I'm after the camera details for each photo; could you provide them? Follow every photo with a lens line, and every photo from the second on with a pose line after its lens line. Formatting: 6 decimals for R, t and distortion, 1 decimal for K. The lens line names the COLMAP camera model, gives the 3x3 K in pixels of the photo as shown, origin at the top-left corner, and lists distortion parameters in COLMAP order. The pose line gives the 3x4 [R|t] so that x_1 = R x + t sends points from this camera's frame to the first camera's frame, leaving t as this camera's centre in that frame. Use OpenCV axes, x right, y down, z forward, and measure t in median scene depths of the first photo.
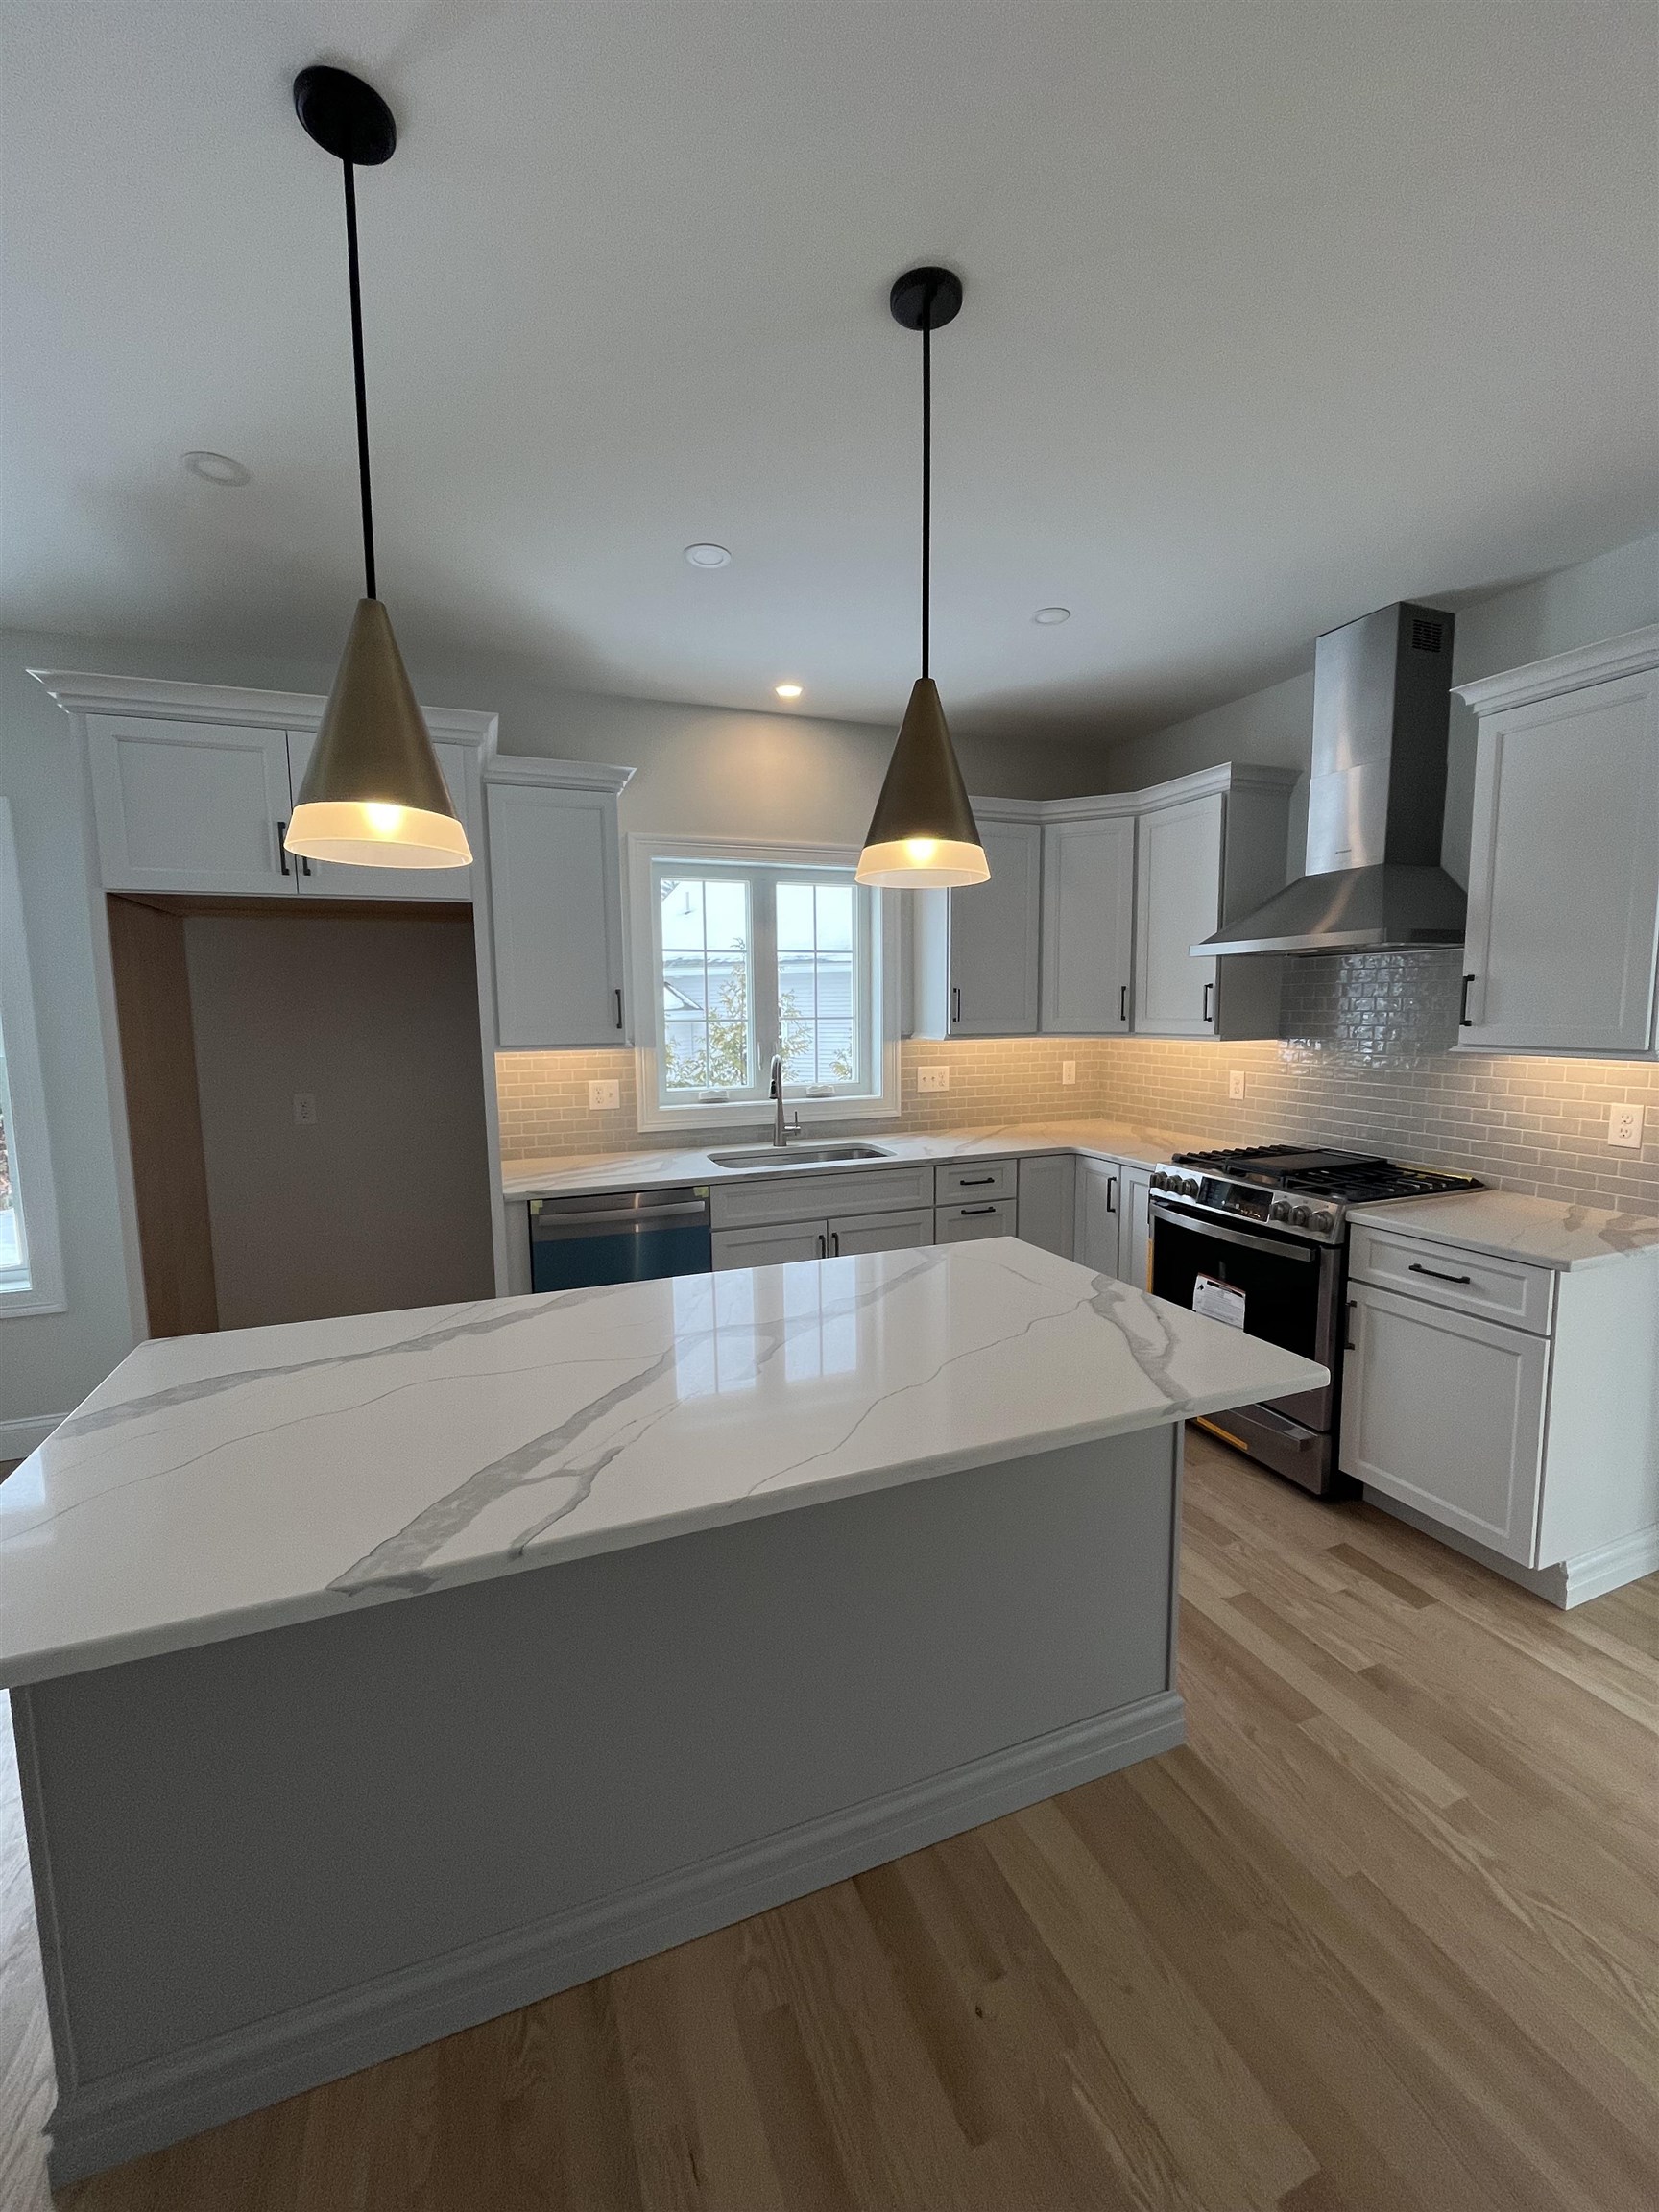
lens RADIAL K [[890.1, 0, 827.8], [0, 890.1, 1102.5], [0, 0, 1]] dist [0.000585, 0.000151]
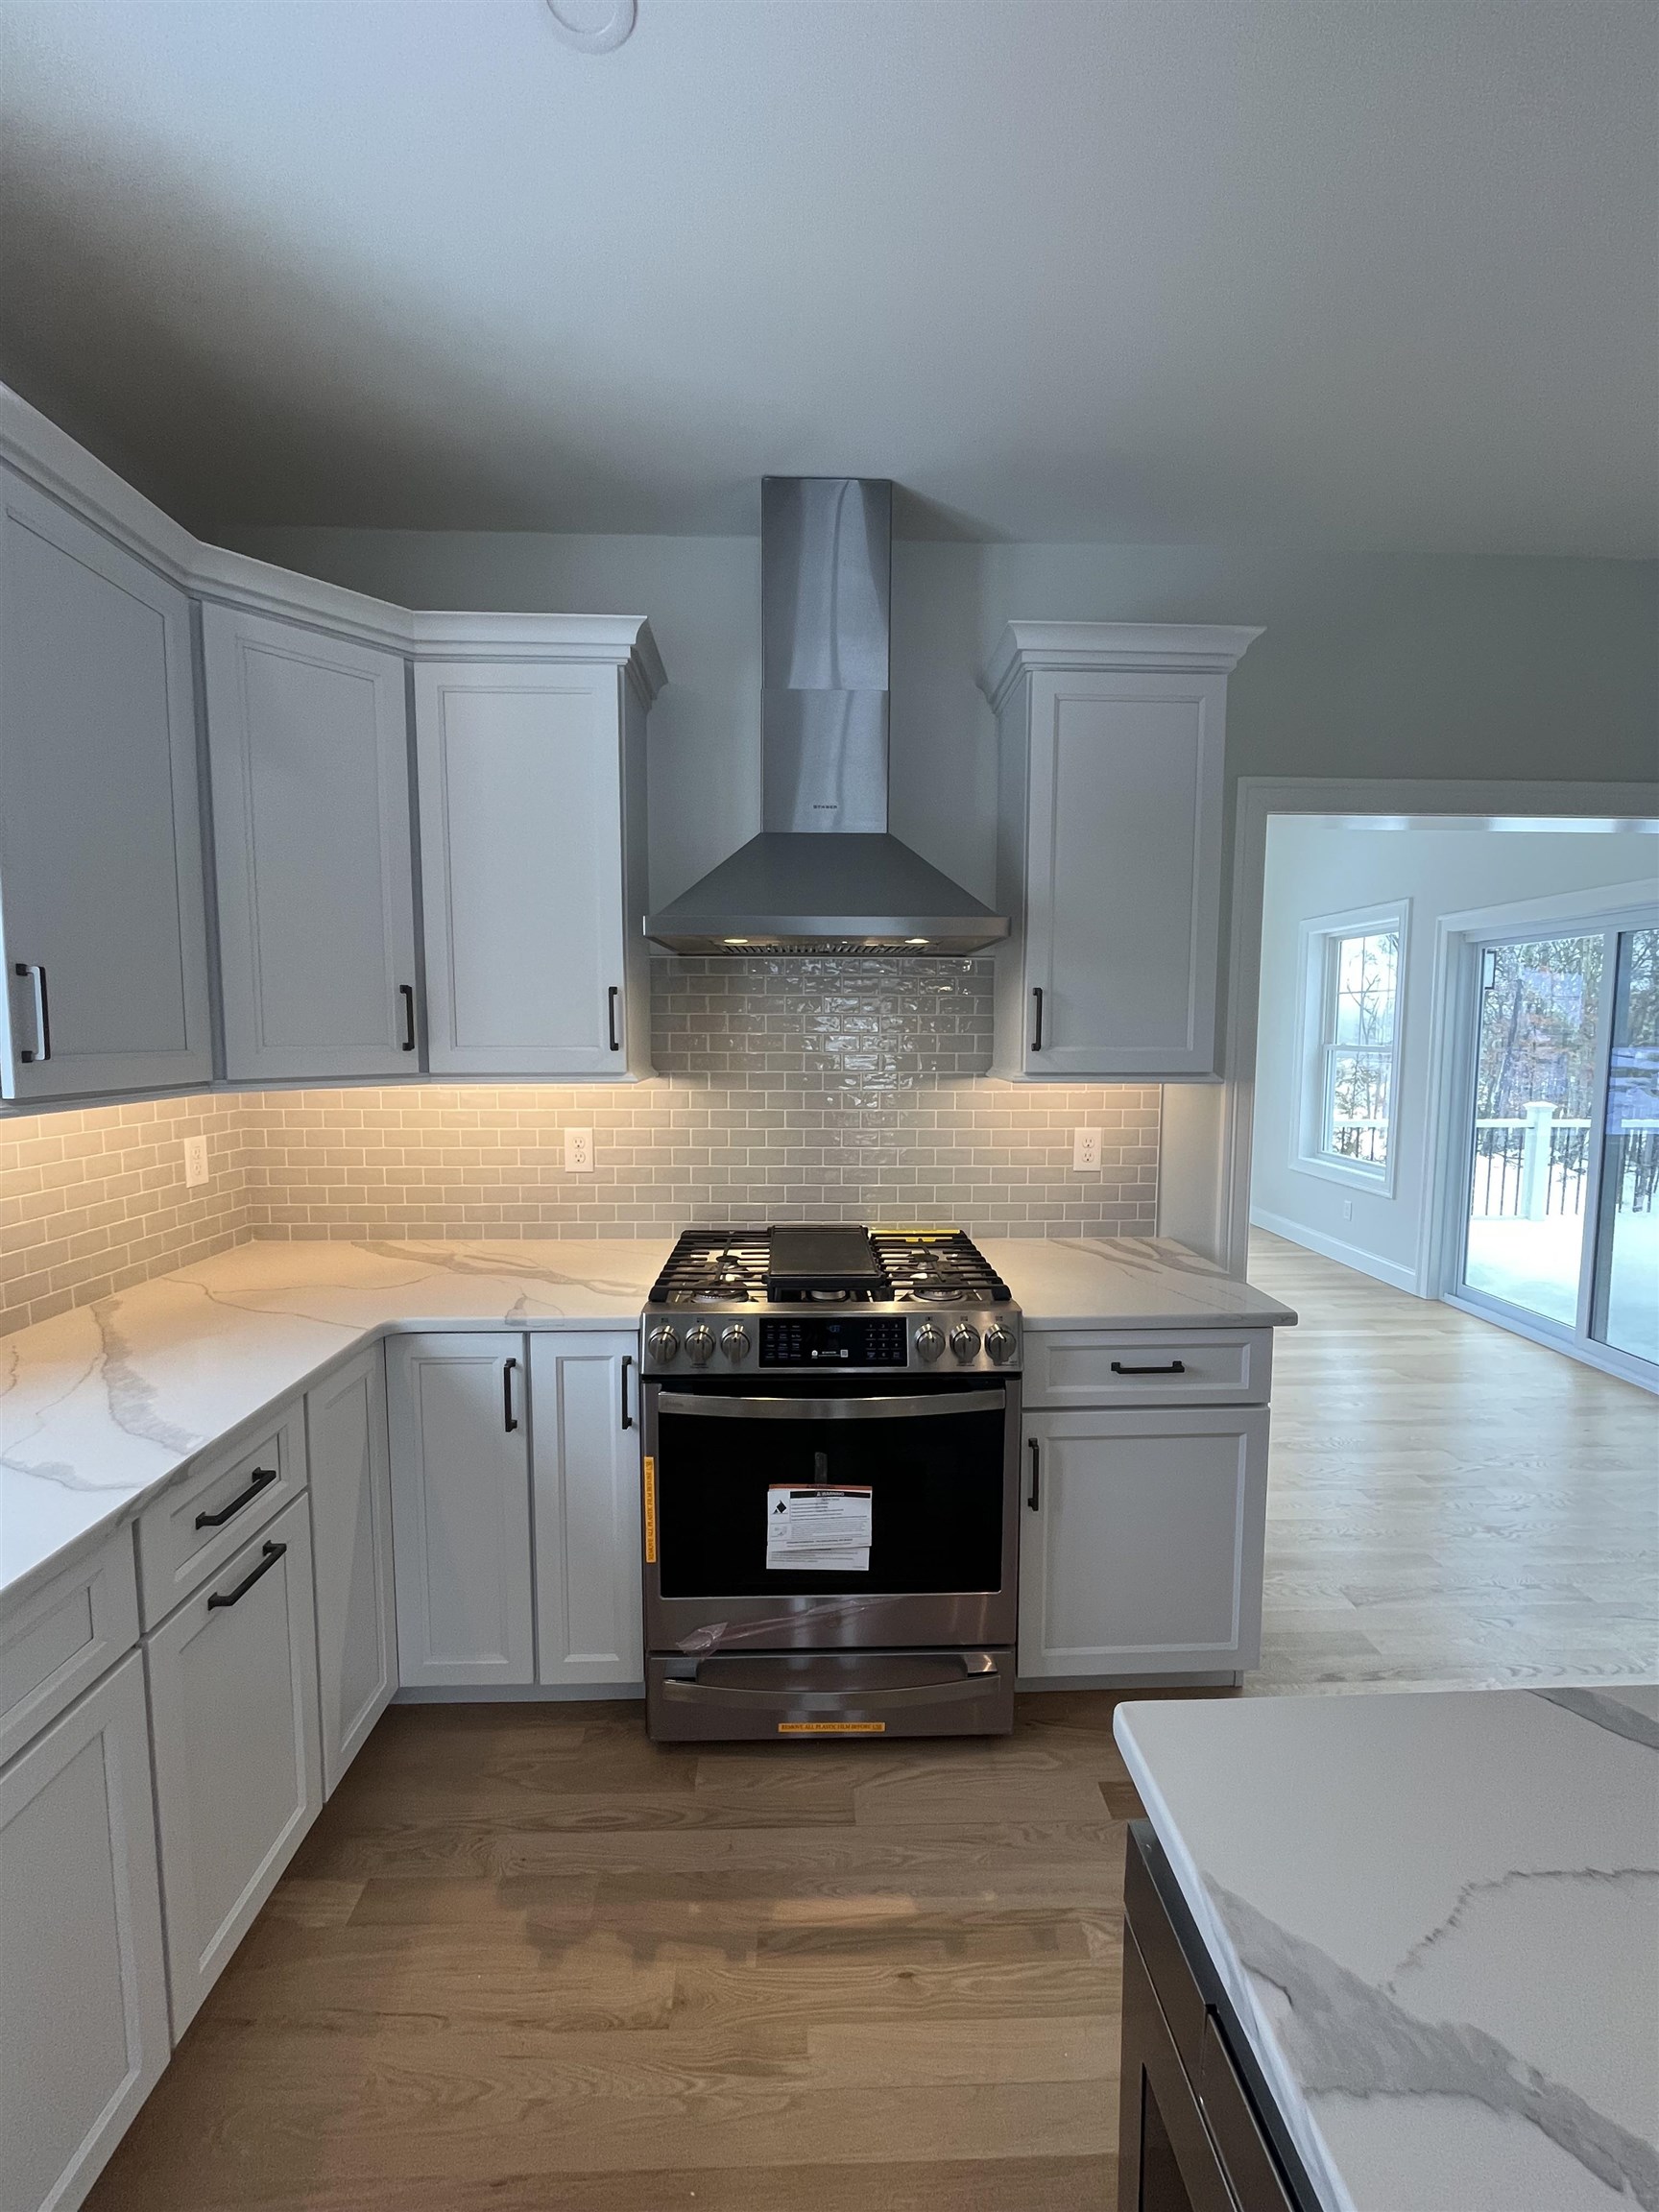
lens RADIAL K [[890.1, 0, 832.6], [0, 890.1, 1102.8], [0, 0, 1]] dist [0.000585, 0.000151]
pose [[0.339354, -0.066444, 0.938309, -0.080813], [0.098317, 0.994544, 0.034868, -0.061219], [-0.935507, 0.080419, 0.344035, 0.649691]]
